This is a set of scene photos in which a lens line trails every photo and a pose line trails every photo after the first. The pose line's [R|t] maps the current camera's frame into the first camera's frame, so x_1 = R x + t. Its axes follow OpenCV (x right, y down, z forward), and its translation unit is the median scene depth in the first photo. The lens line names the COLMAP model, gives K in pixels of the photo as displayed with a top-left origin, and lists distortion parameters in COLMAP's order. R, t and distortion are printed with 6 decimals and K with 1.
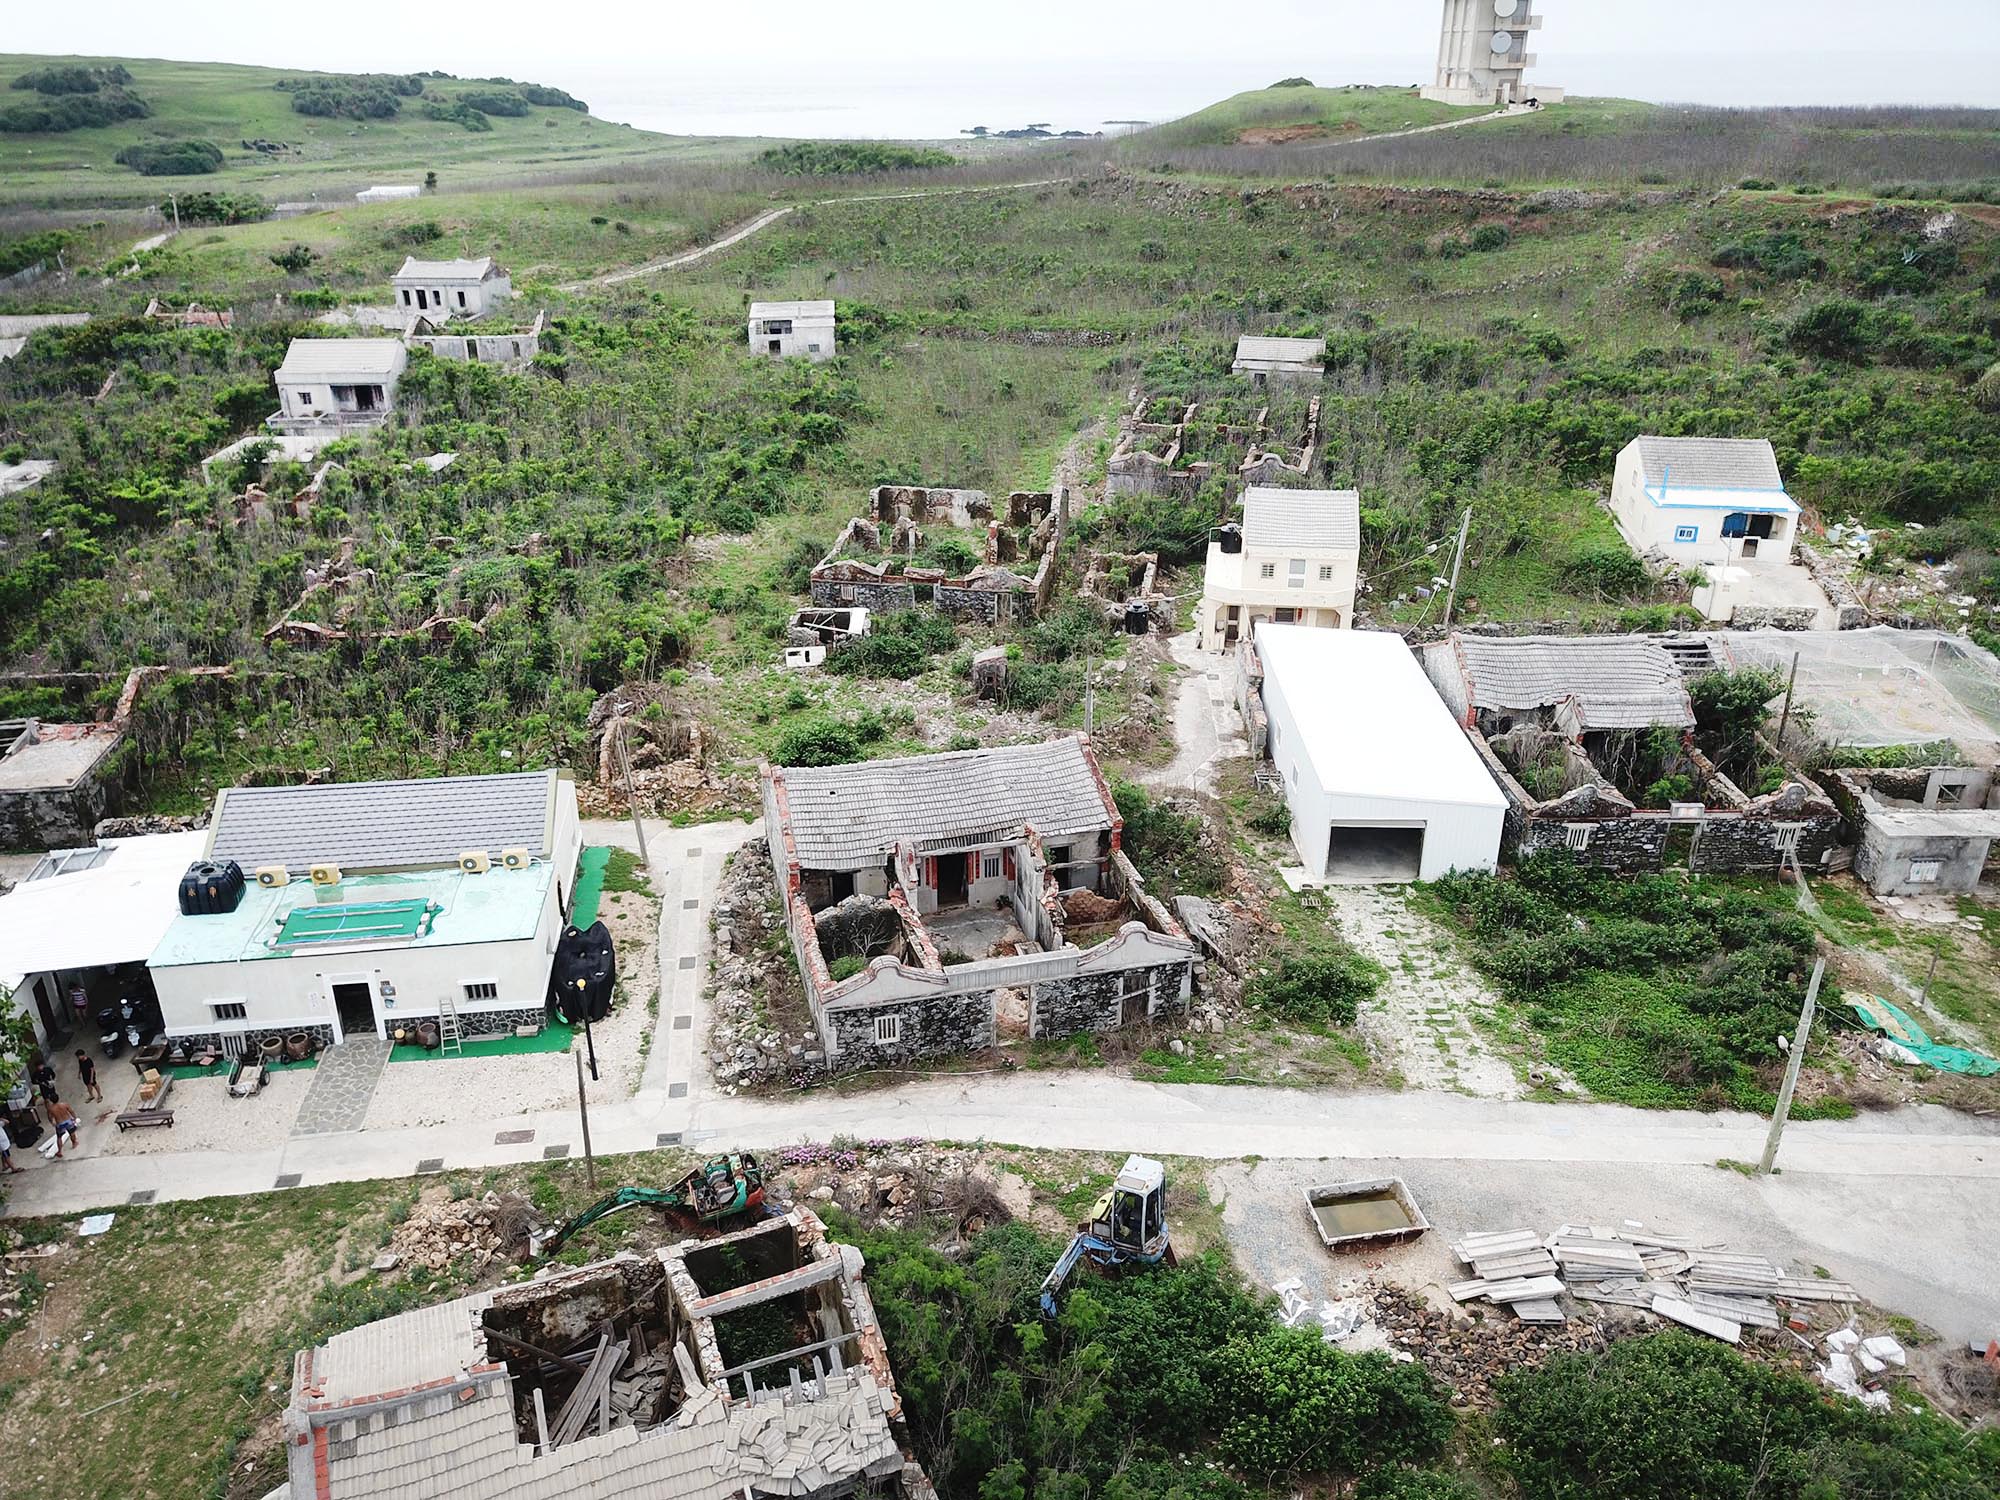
lens RADIAL K [[1532.5, 0, 1001.1], [0, 1532.5, 715.1], [0, 0, 1]] dist [0.003857, -0.002986]
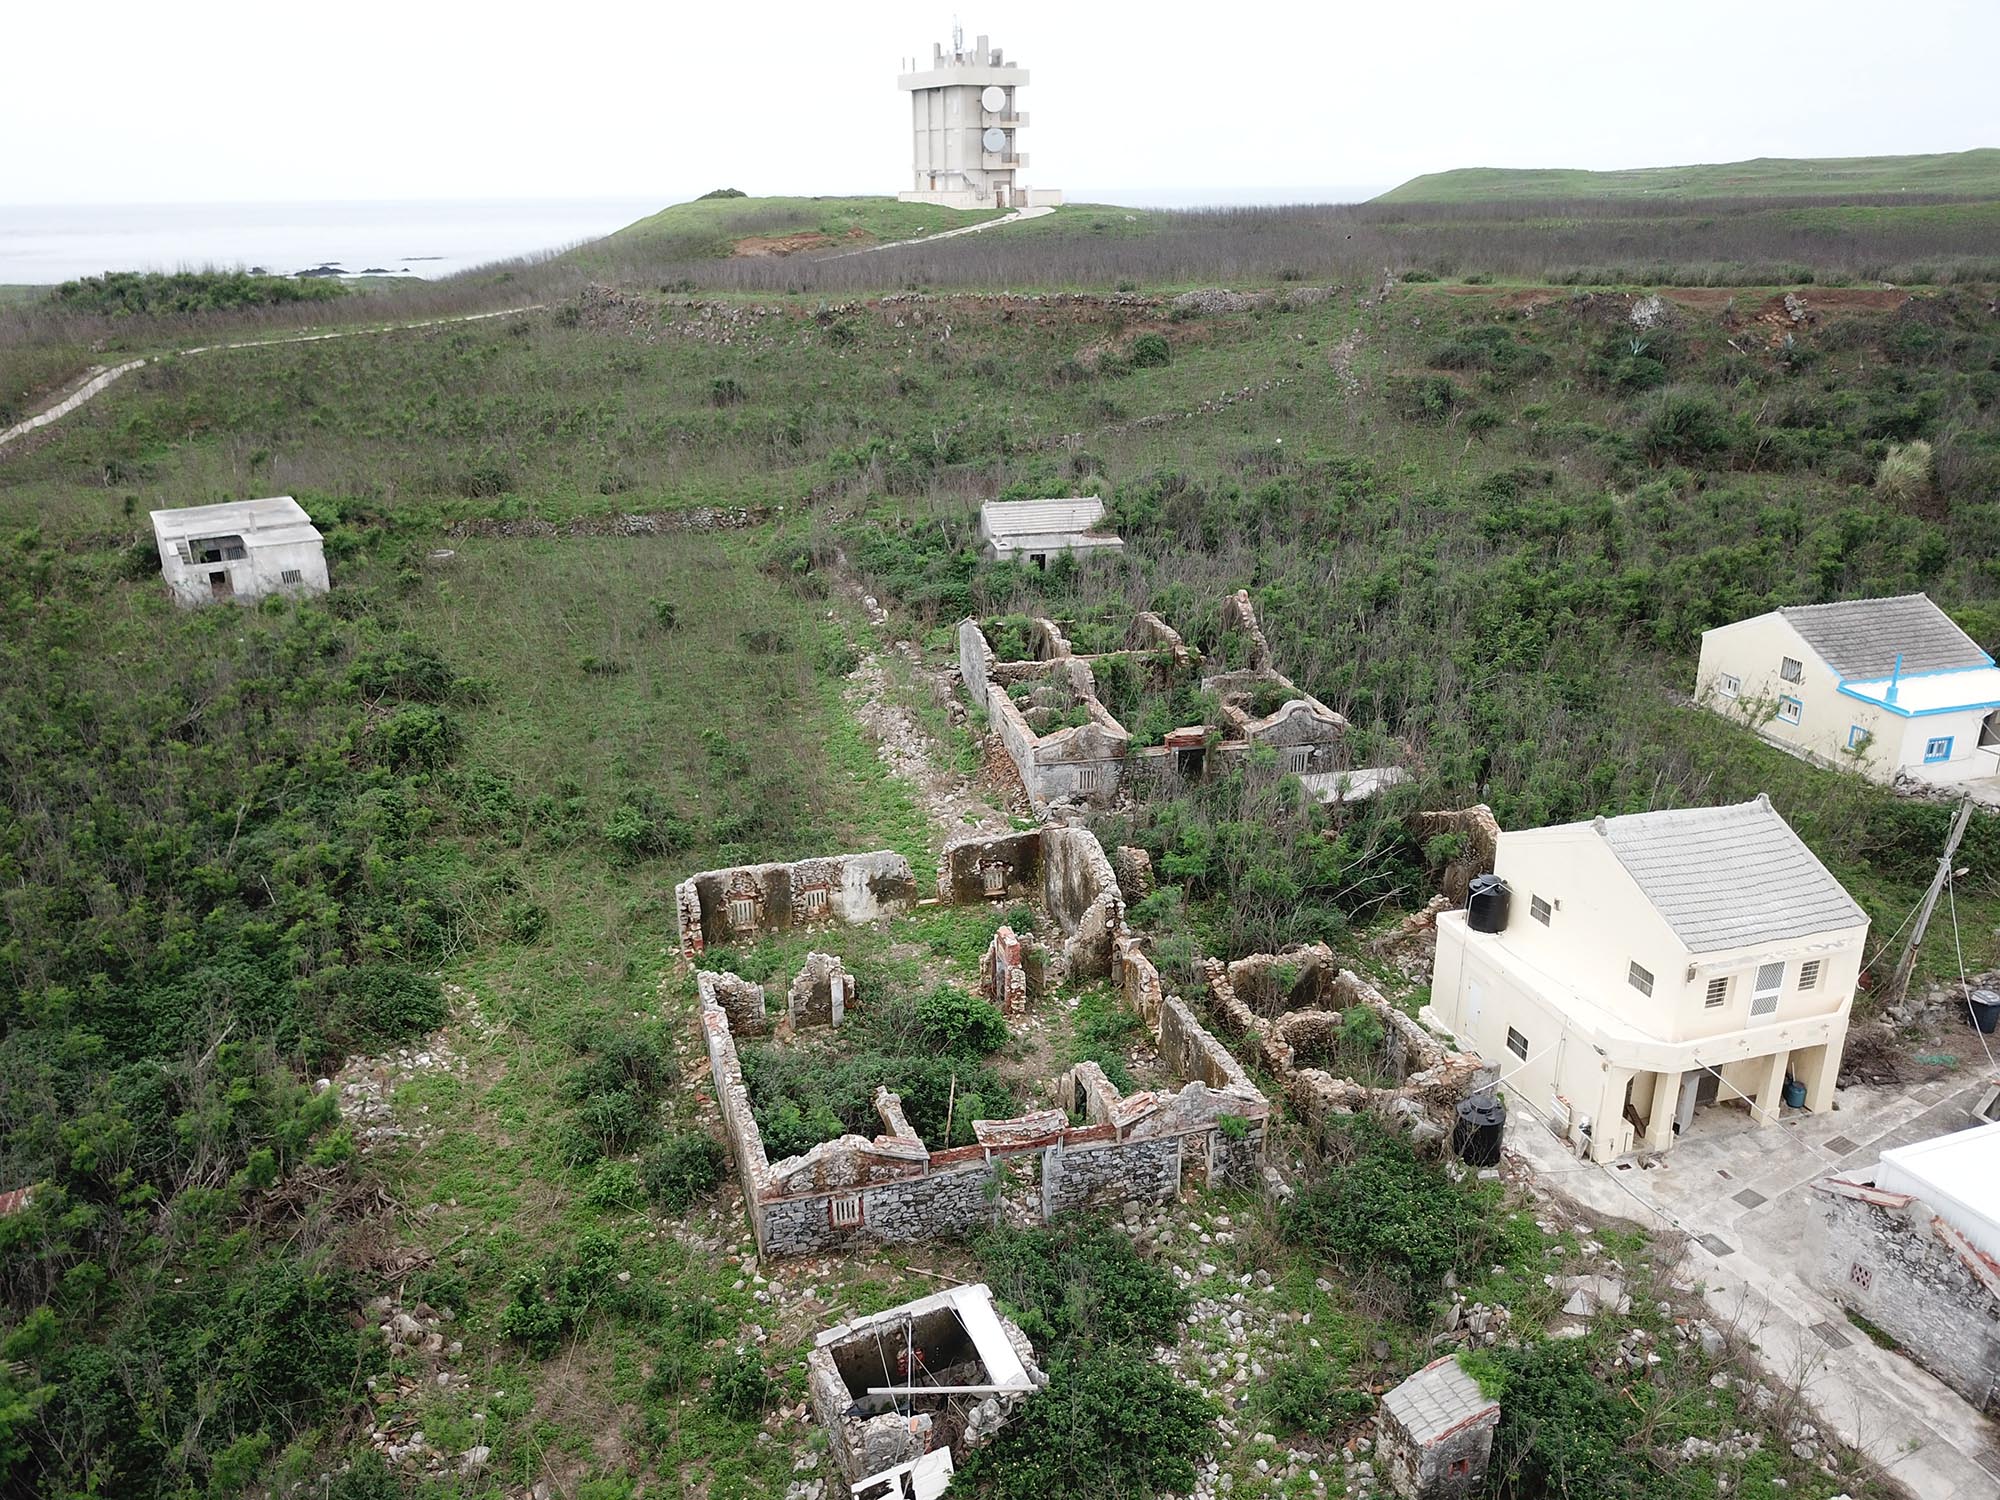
lens RADIAL K [[1533.3, 0, 1000.0], [0, 1533.3, 750.0], [0, 0, 1]] dist [-0.043815, 0.079322]
pose [[0.904410, -0.153047, 0.398271, -0.282842], [0.175784, 0.984205, -0.020969, -0.254749], [-0.388771, 0.088975, 0.917028, 0.784055]]
